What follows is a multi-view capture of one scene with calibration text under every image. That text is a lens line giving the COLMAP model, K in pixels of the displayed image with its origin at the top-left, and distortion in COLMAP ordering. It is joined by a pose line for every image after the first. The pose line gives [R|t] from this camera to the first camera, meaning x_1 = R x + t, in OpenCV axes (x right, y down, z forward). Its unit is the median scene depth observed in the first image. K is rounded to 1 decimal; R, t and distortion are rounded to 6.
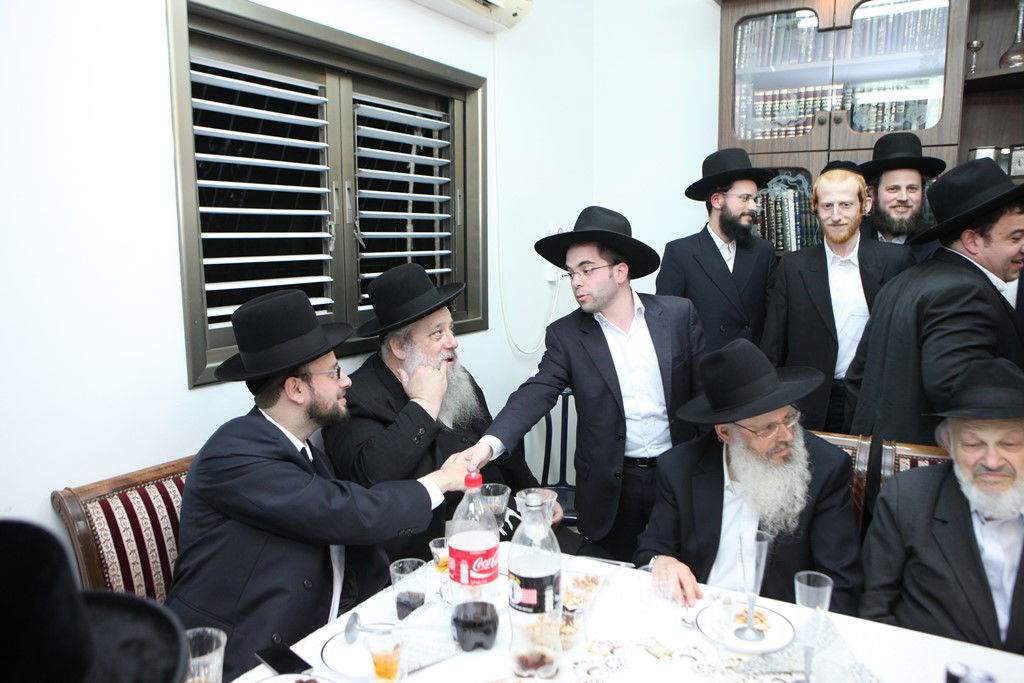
lens RADIAL K [[725.5, 0, 492.8], [0, 725.5, 345.9], [0, 0, 1]] dist [-0.095833, 0.048236]
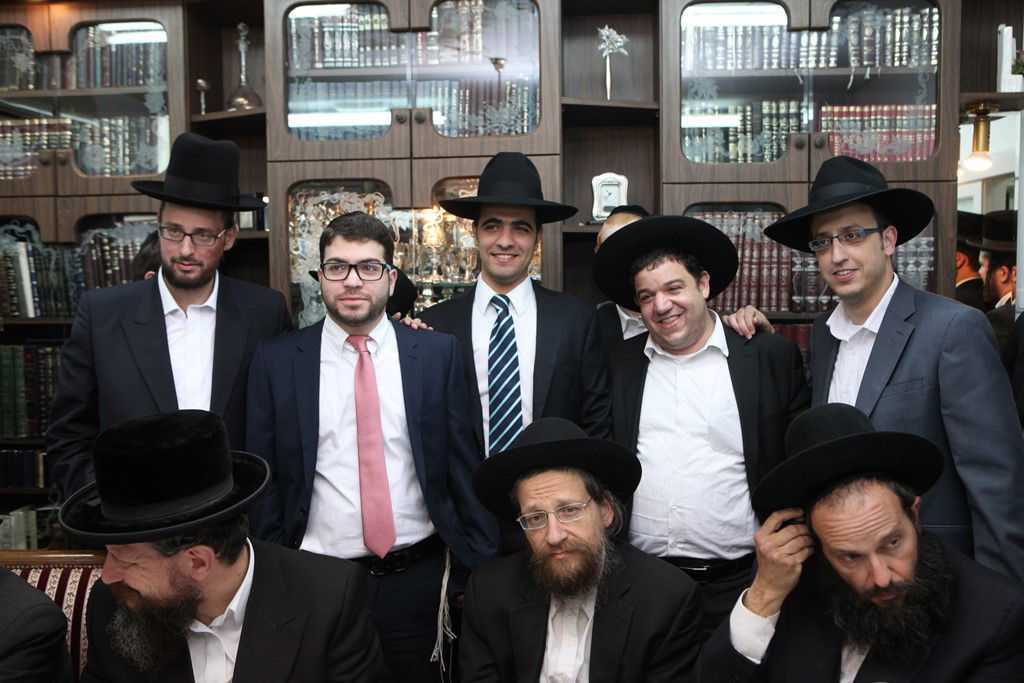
lens RADIAL K [[942.4, 0, 517.8], [0, 942.4, 325.9], [0, 0, 1]] dist [-0.056009, 0.084717]
pose [[0.881939, -0.036278, 0.469966, 0.425135], [0.085329, 0.992849, -0.083489, 0.013629], [-0.463576, 0.113734, 0.878727, -0.198189]]
